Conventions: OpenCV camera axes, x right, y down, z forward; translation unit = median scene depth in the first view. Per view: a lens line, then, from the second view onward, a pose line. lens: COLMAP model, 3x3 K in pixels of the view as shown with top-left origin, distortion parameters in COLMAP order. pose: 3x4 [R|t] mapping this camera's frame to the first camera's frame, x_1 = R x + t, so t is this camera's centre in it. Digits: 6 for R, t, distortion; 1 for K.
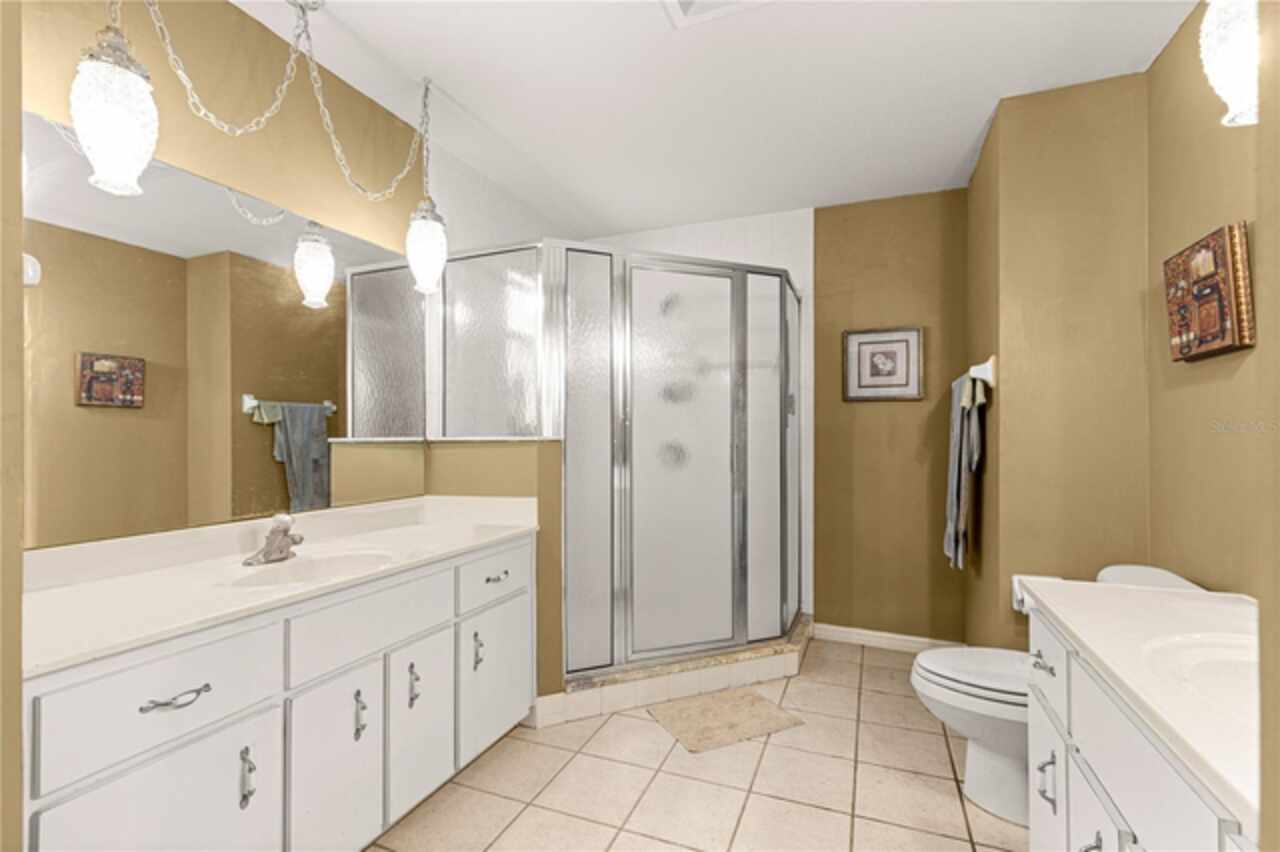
lens RADIAL K [[578.7, 0, 638.4], [0, 578.7, 430.0], [0, 0, 1]] dist [0.015636, 0.000517]
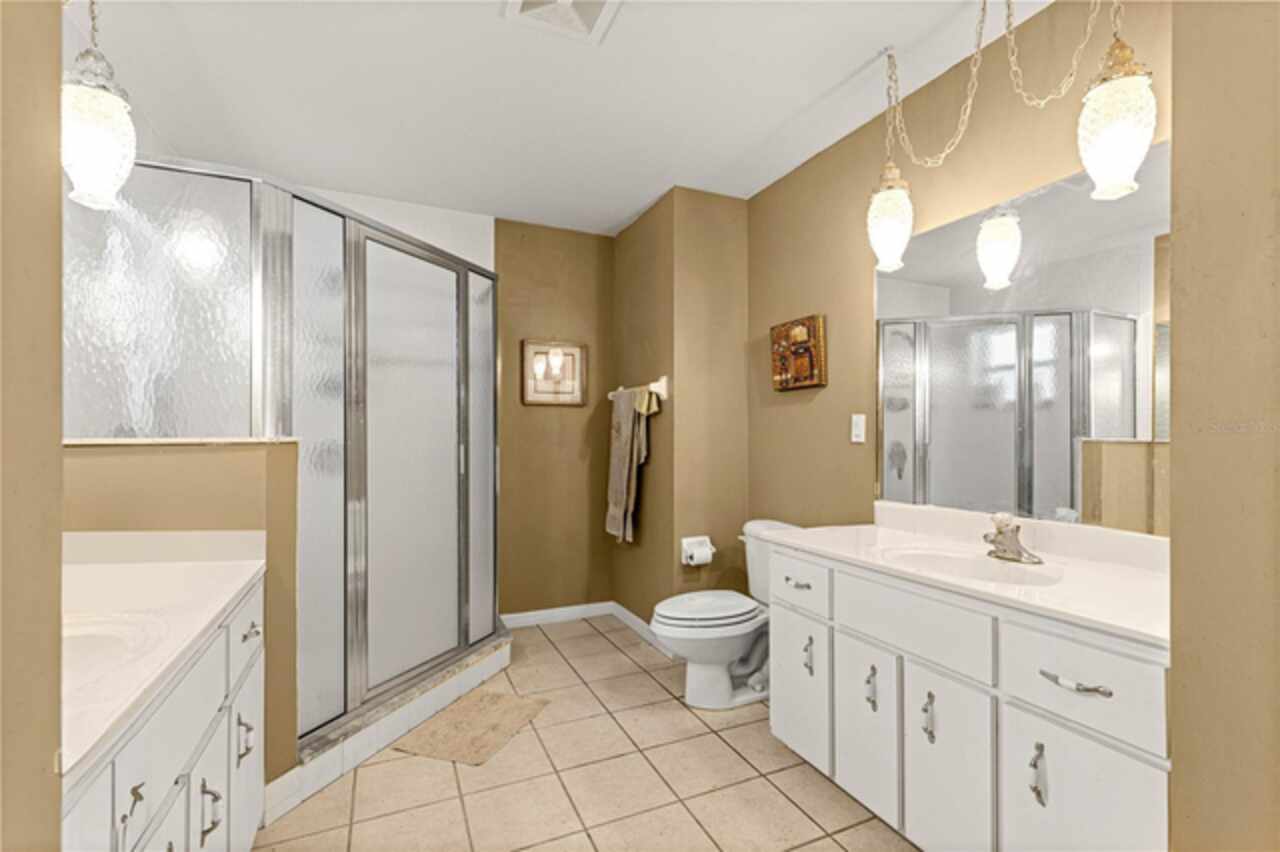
lens RADIAL K [[578.7, 0, 641.1], [0, 578.7, 431.5], [0, 0, 1]] dist [0.015636, 0.000517]
pose [[0.692008, 0.006873, 0.721857, -0.374417], [-0.008601, 0.999962, -0.001275, 0.000809], [-0.721838, -0.005326, 0.692041, 0.126358]]
